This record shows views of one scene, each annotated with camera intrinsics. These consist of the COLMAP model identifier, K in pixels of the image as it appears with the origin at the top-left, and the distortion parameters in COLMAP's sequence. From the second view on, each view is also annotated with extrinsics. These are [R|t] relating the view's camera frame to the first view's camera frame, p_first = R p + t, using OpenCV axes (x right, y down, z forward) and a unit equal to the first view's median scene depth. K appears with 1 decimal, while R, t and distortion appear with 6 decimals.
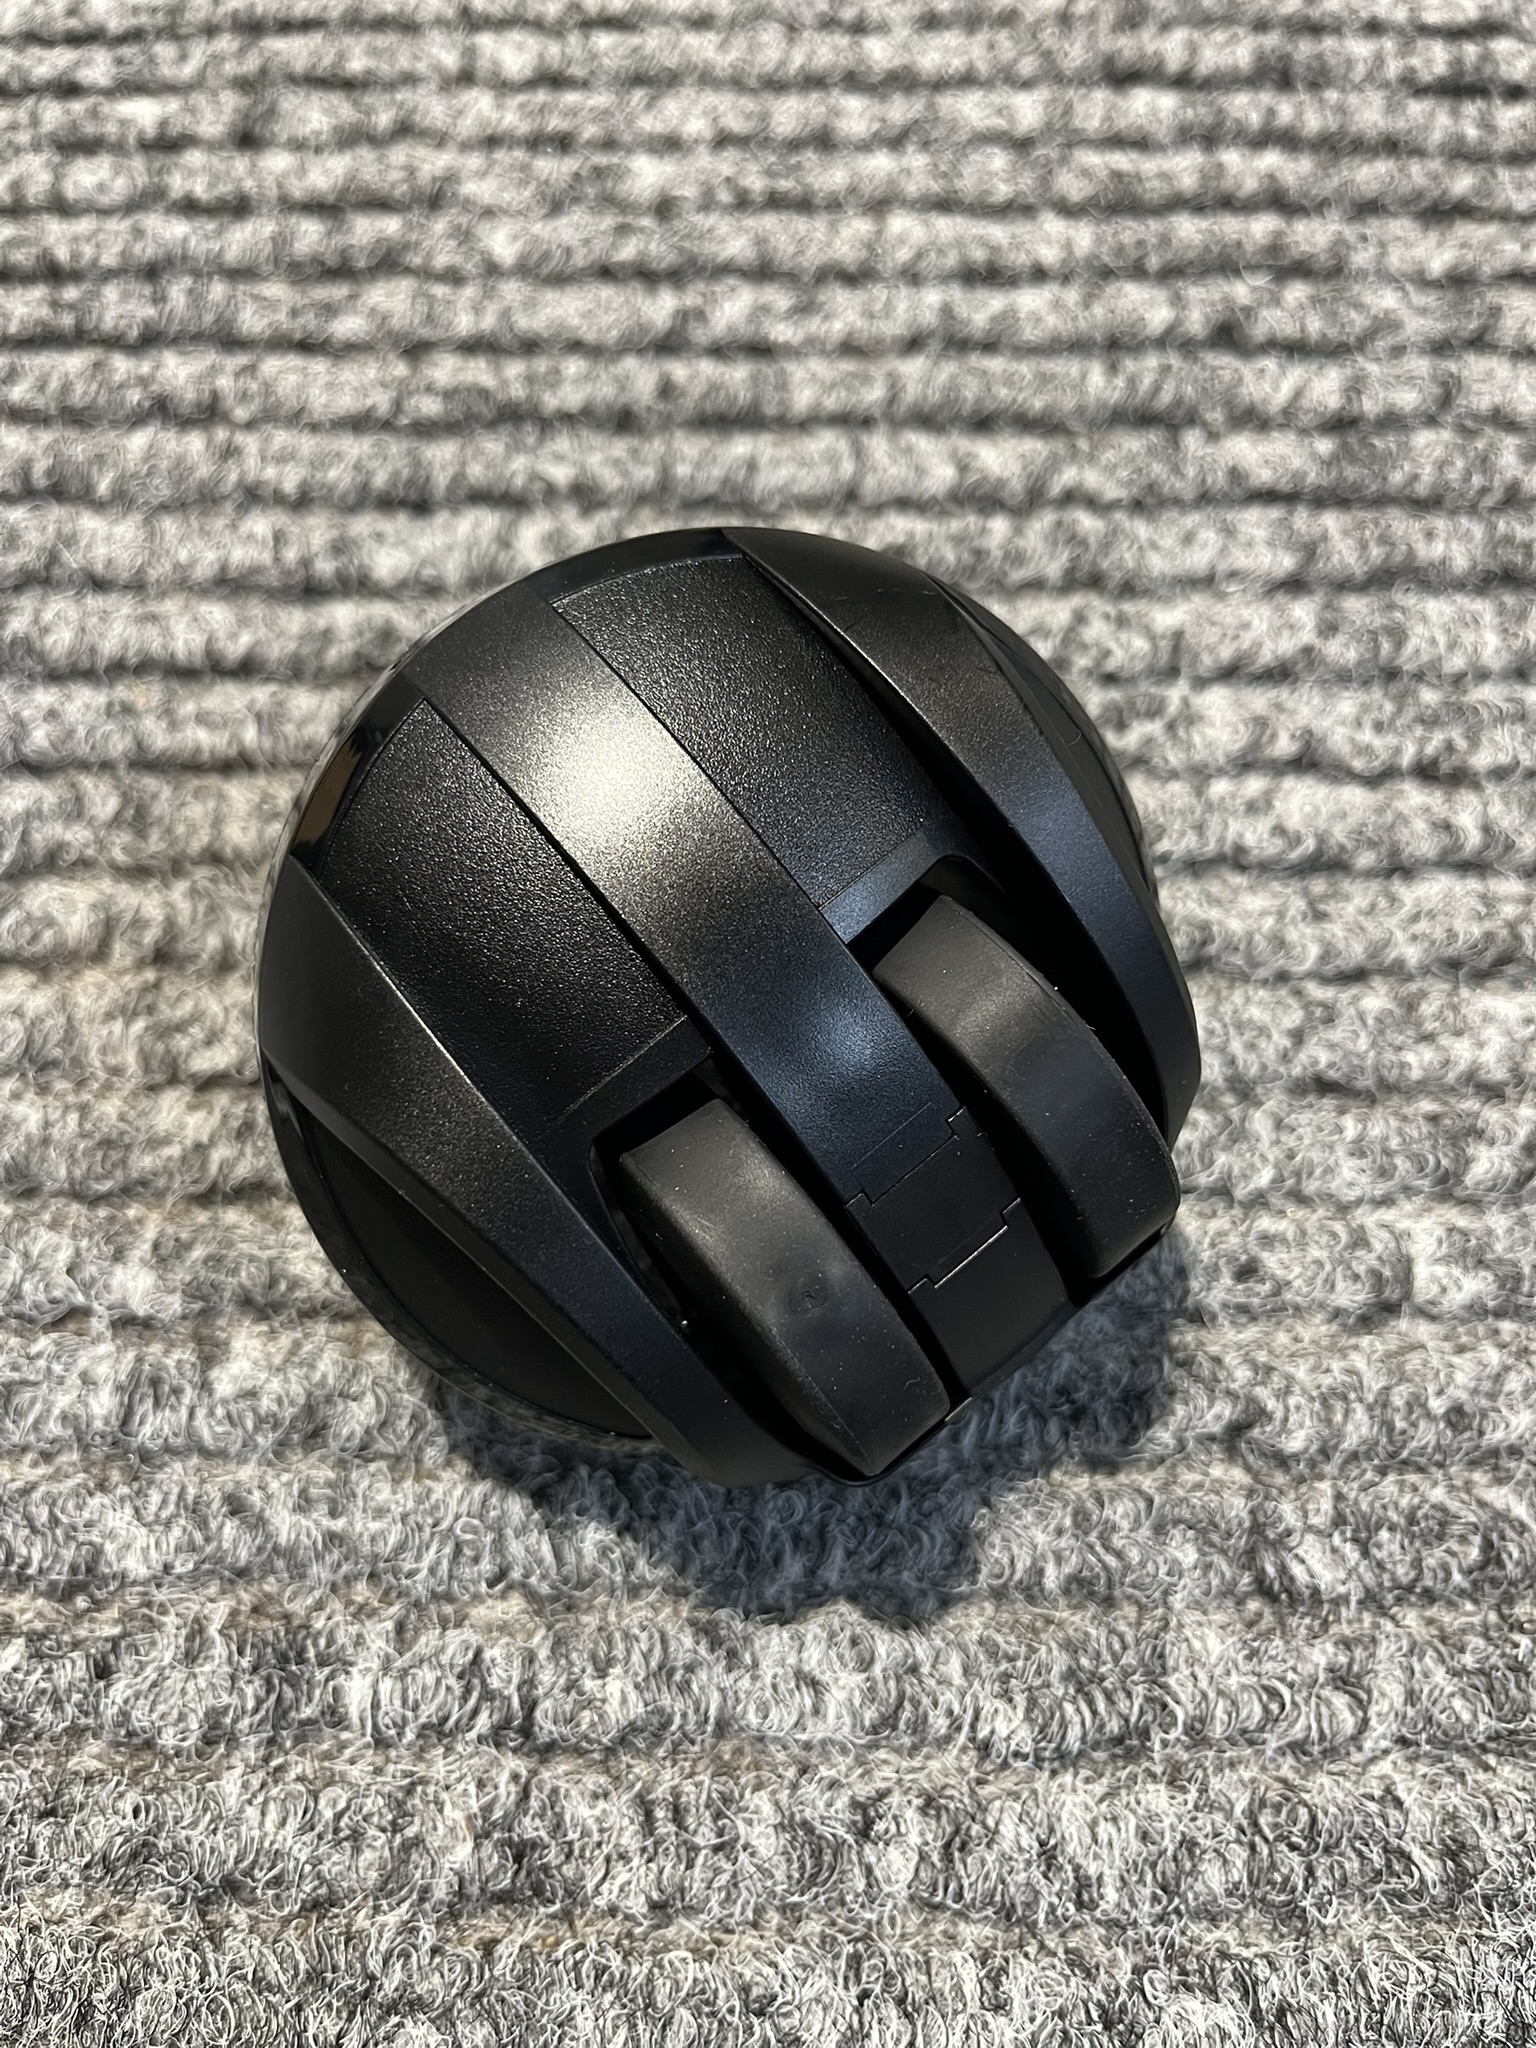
lens RADIAL K [[1553.2, 0, 759.7], [0, 1553.2, 1036.8], [0, 0, 1]] dist [0.014547, -0.062378]
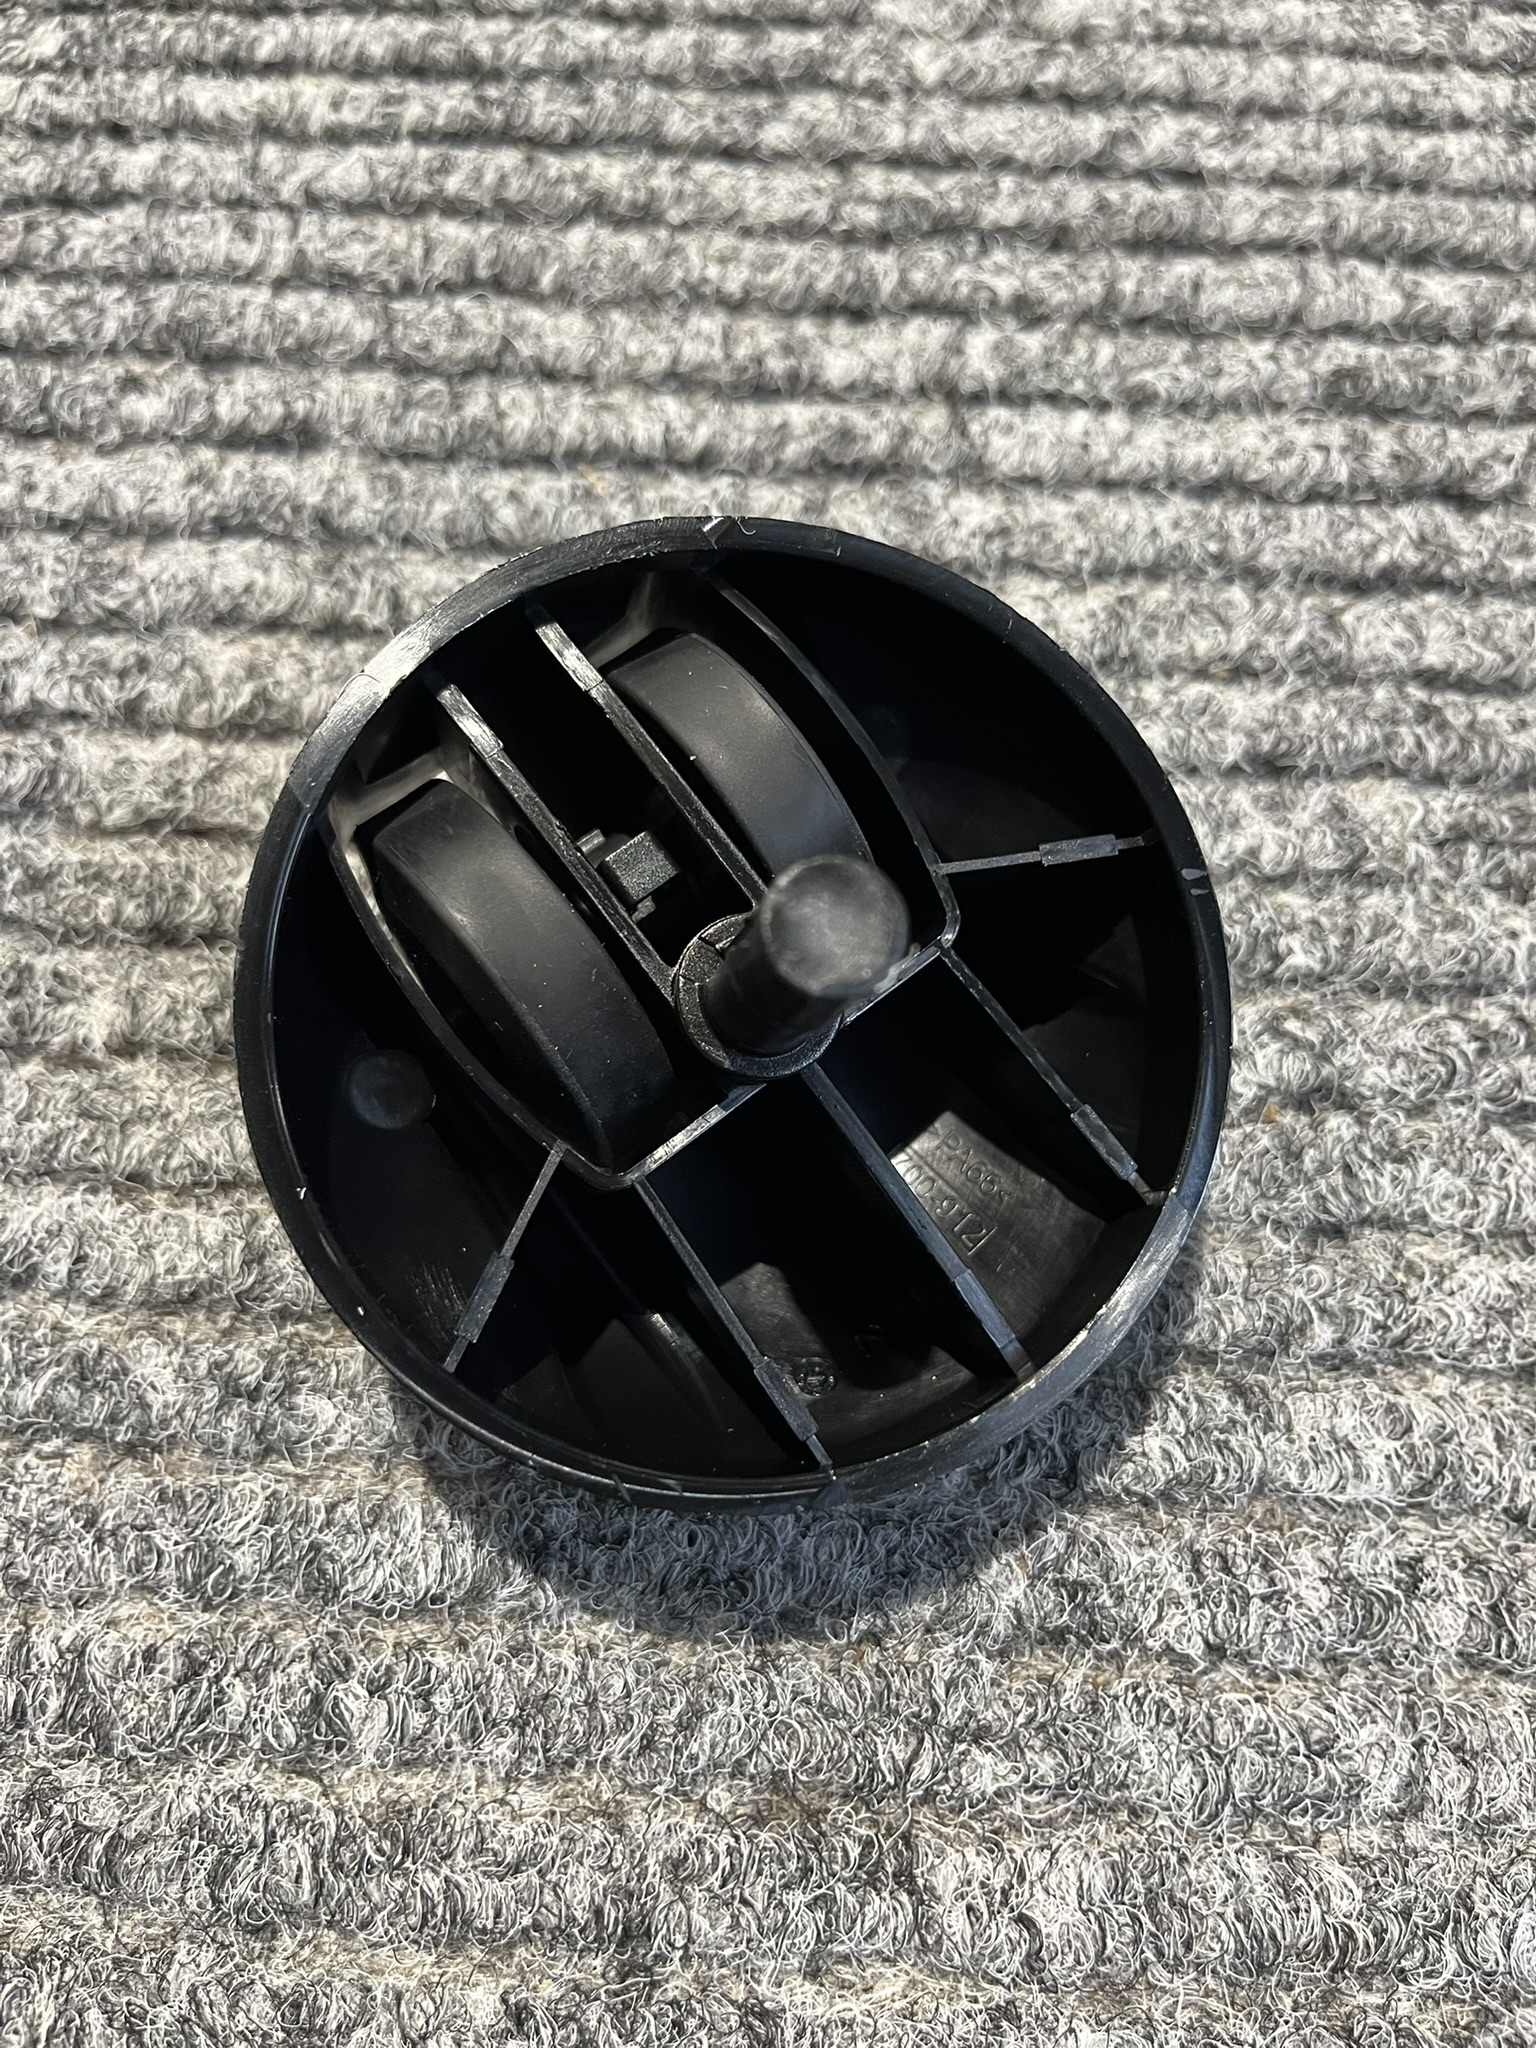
lens RADIAL K [[1553.2, 0, 760.9], [0, 1553.2, 1030.2], [0, 0, 1]] dist [0.014547, -0.062378]
pose [[0.998968, 0.044054, -0.011079, -0.279483], [-0.043811, 0.998813, 0.021276, 0.111587], [0.012003, -0.020768, 0.999712, -0.008518]]
